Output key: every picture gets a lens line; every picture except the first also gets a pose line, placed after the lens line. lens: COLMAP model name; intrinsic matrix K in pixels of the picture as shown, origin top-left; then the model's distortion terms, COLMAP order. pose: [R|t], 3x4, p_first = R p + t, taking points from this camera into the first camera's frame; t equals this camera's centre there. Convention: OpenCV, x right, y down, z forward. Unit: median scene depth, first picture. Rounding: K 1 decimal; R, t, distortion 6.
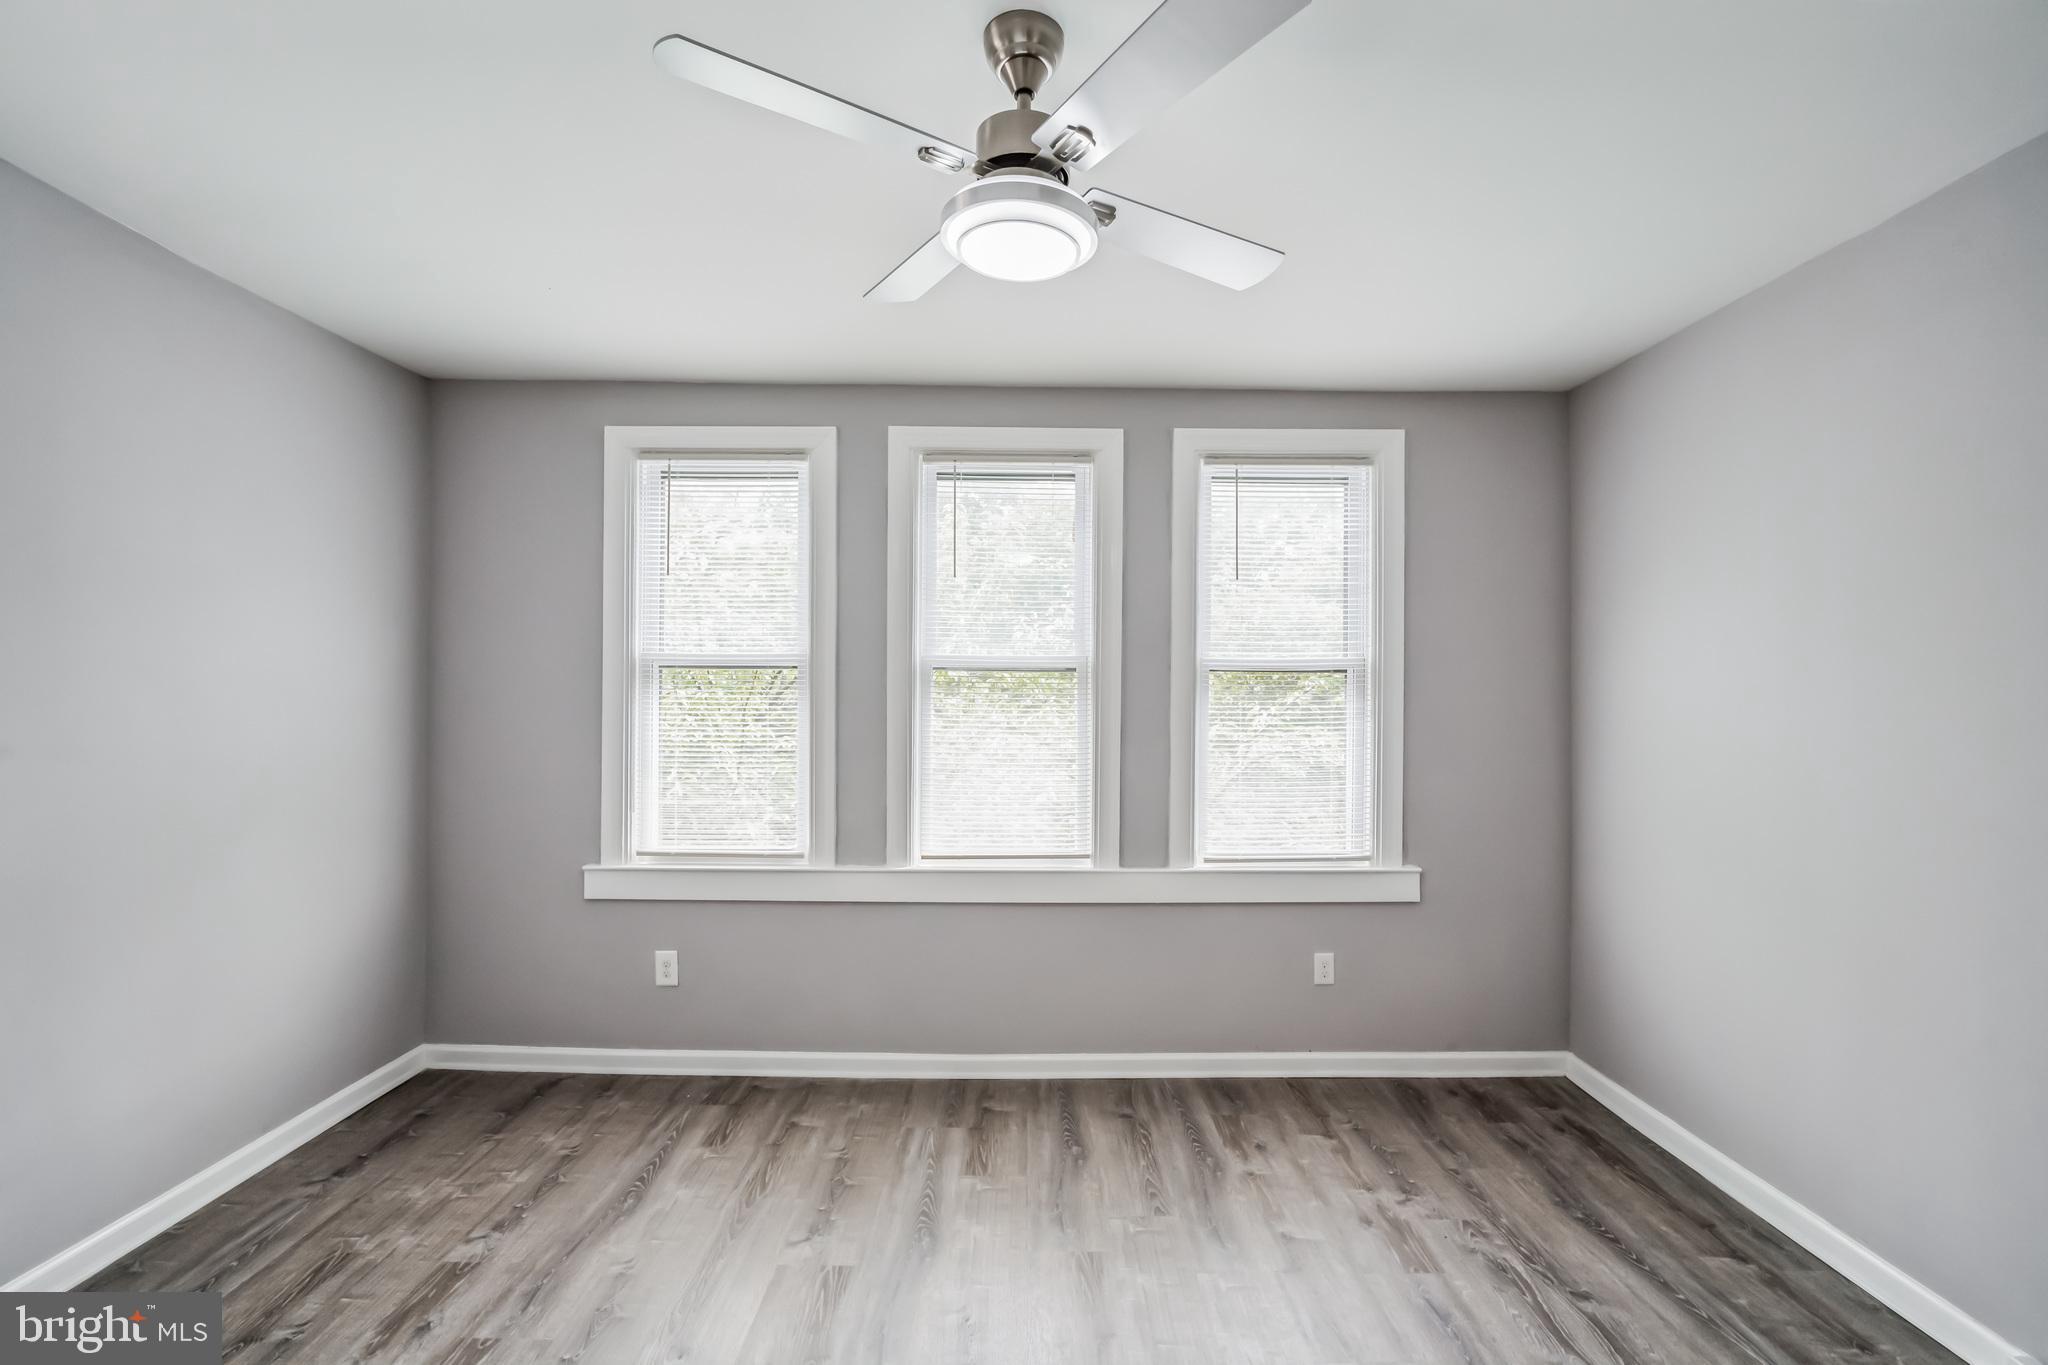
lens RADIAL K [[887.4, 0, 1096.1], [0, 887.4, 677.8], [0, 0, 1]] dist [-0.015880, 0.006509]
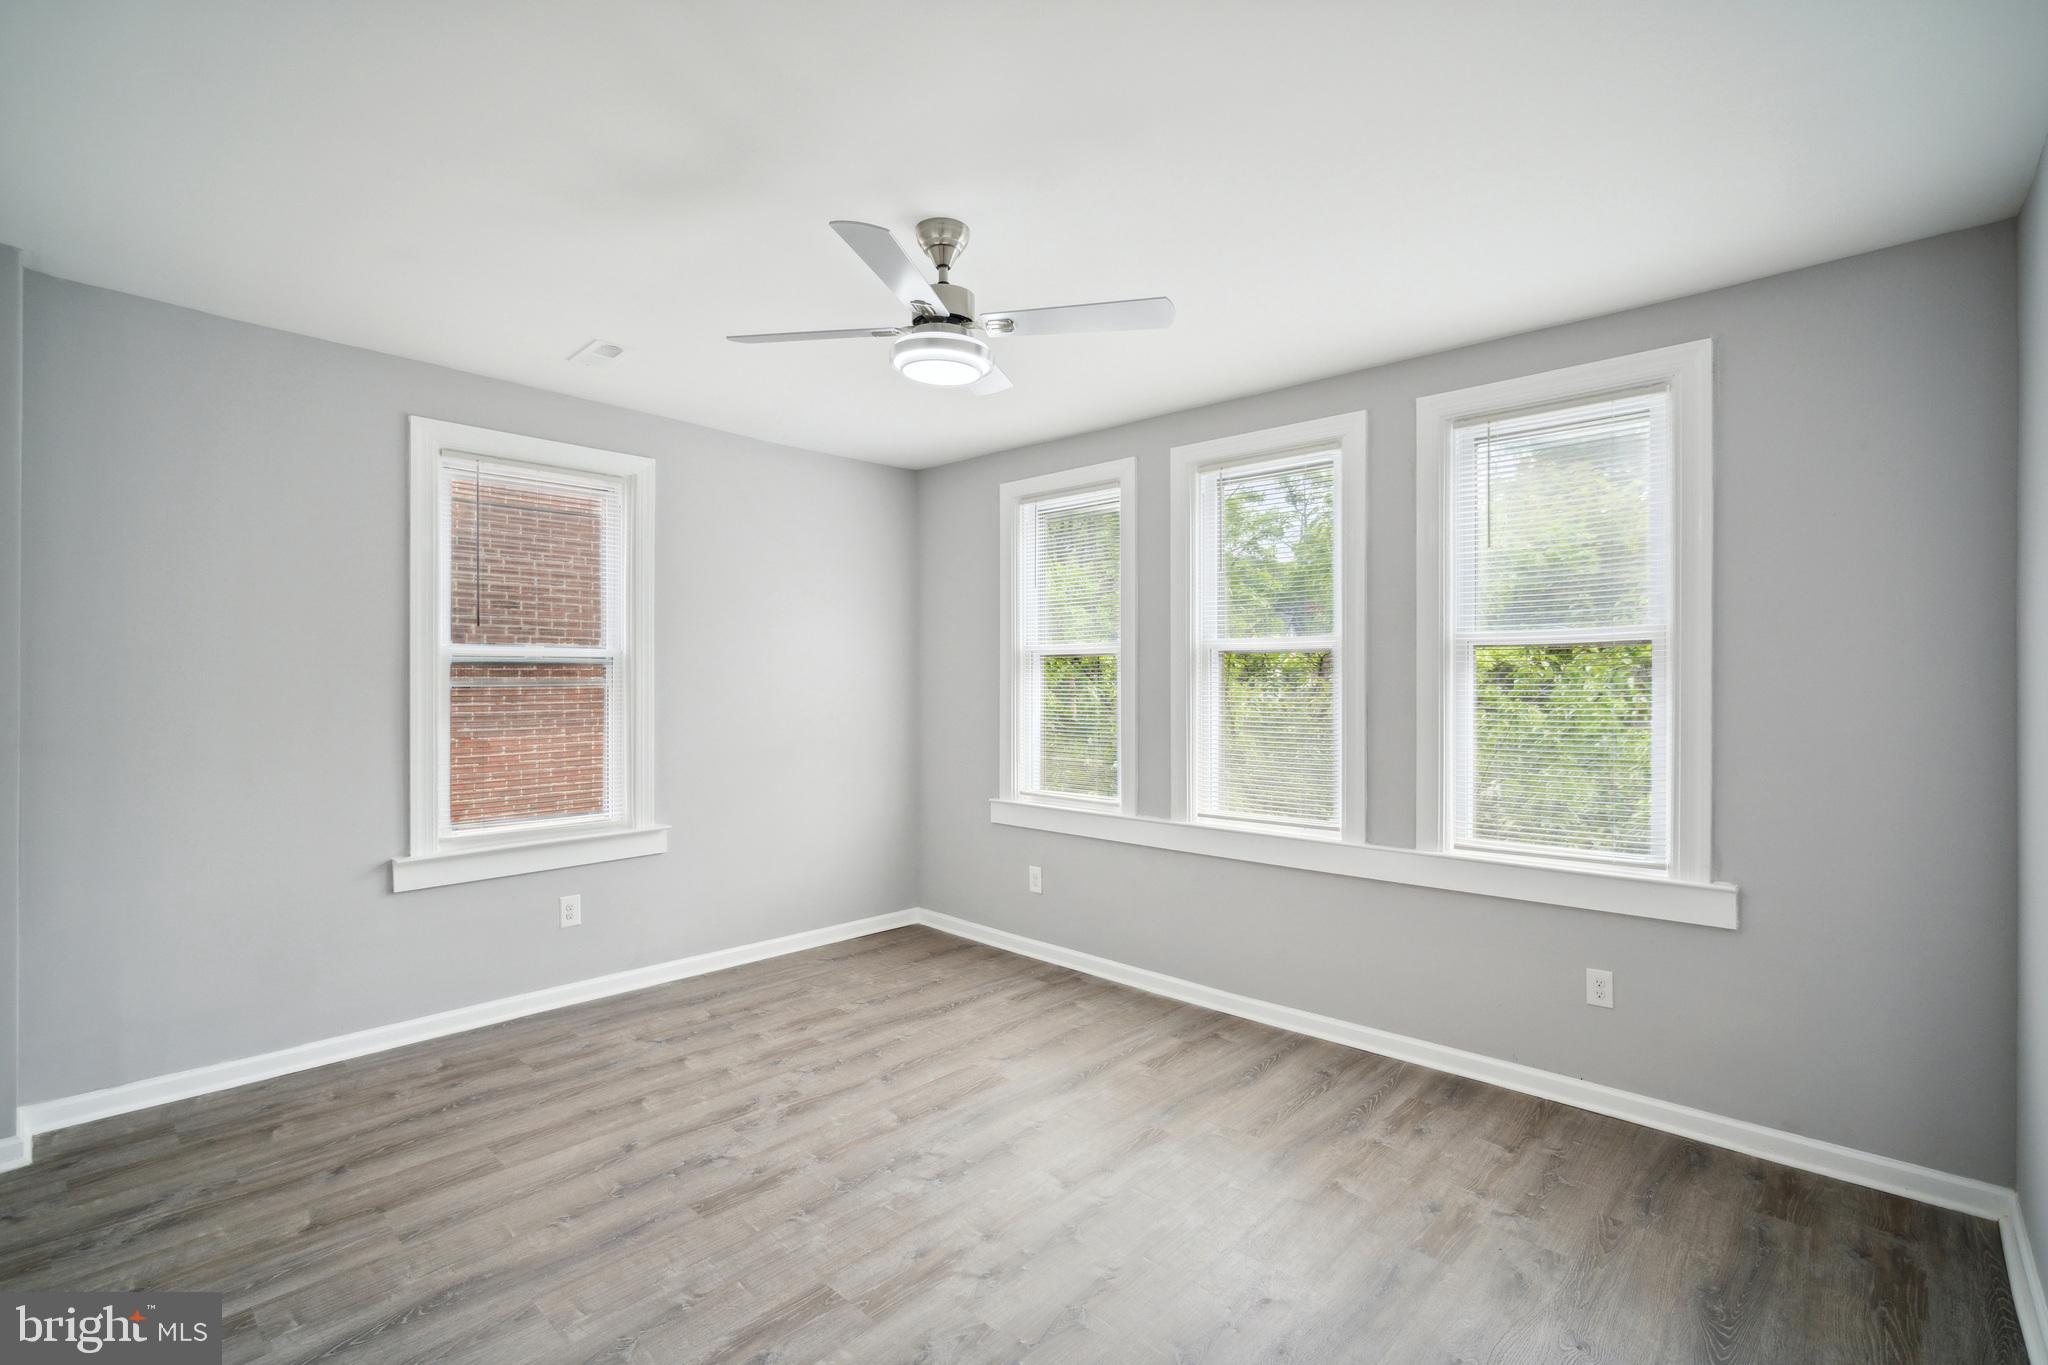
lens RADIAL K [[893.9, 0, 1021.8], [0, 893.9, 674.9], [0, 0, 1]] dist [-0.001629, -0.000311]
pose [[0.737763, -0.010329, -0.674980, 0.492925], [0.017966, 0.999829, 0.004336, 0.010766], [0.674820, -0.015326, 0.737823, -0.020234]]
